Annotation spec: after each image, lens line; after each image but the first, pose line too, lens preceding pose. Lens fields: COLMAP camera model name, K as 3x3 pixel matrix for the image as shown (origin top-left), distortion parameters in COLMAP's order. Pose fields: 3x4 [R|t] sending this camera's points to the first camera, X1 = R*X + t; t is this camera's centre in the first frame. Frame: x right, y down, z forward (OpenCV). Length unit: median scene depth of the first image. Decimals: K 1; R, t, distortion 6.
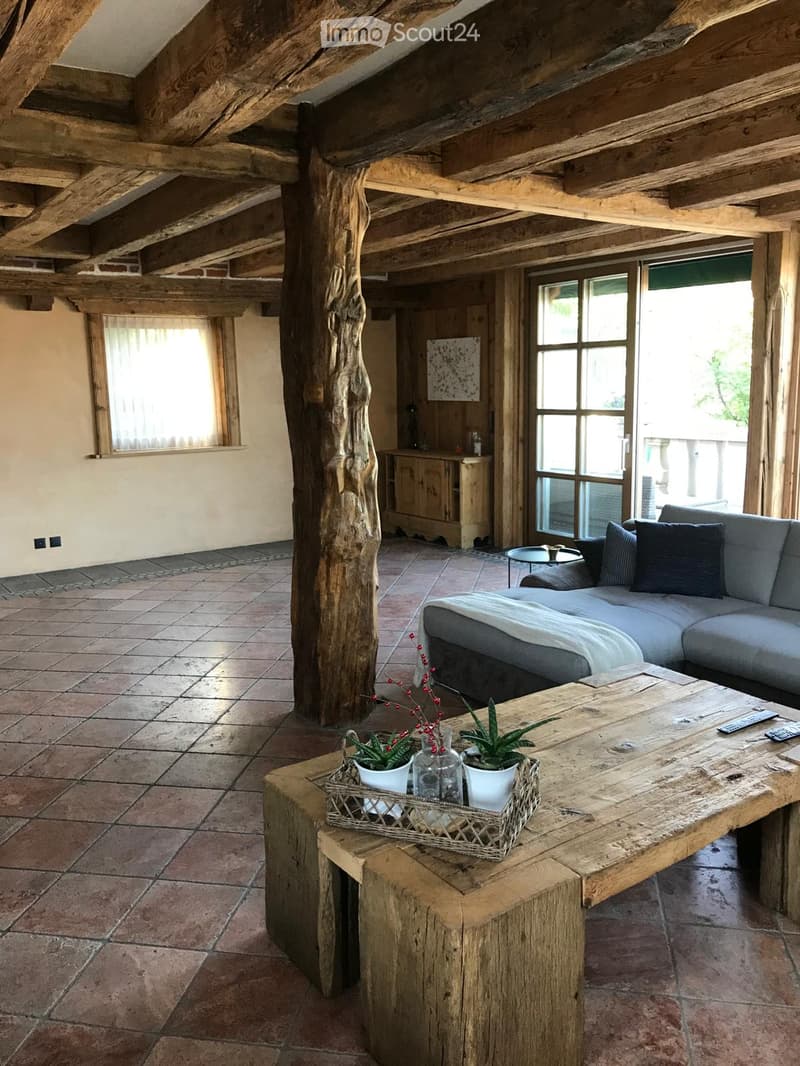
lens RADIAL K [[864.3, 0, 407.9], [0, 864.3, 535.4], [0, 0, 1]] dist [-0.001285, -0.002735]
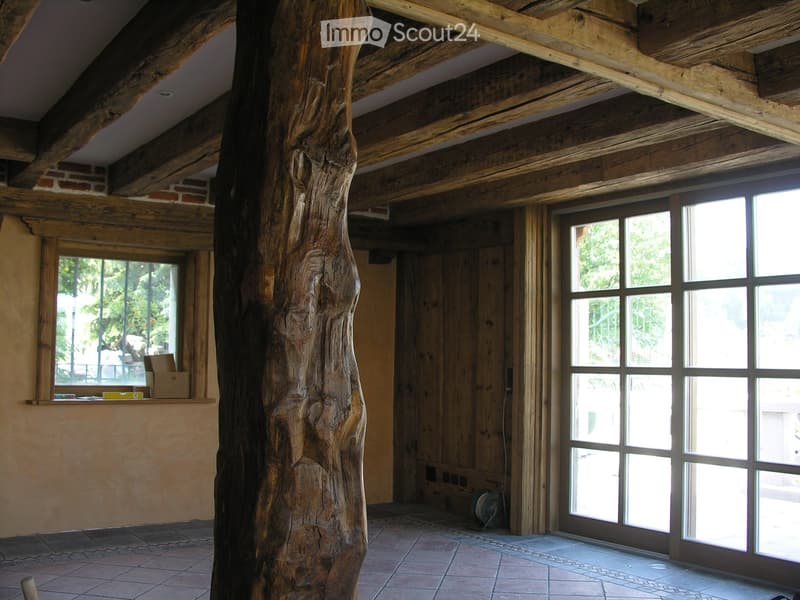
lens RADIAL K [[818.2, 0, 405.4], [0, 818.2, 297.1], [0, 0, 1]] dist [-0.153238, 0.000000]
pose [[0.999480, 0.032213, 0.001619, -0.012630], [-0.030825, 0.968761, -0.246075, -0.026961], [-0.009495, 0.245897, 0.969250, 0.465340]]
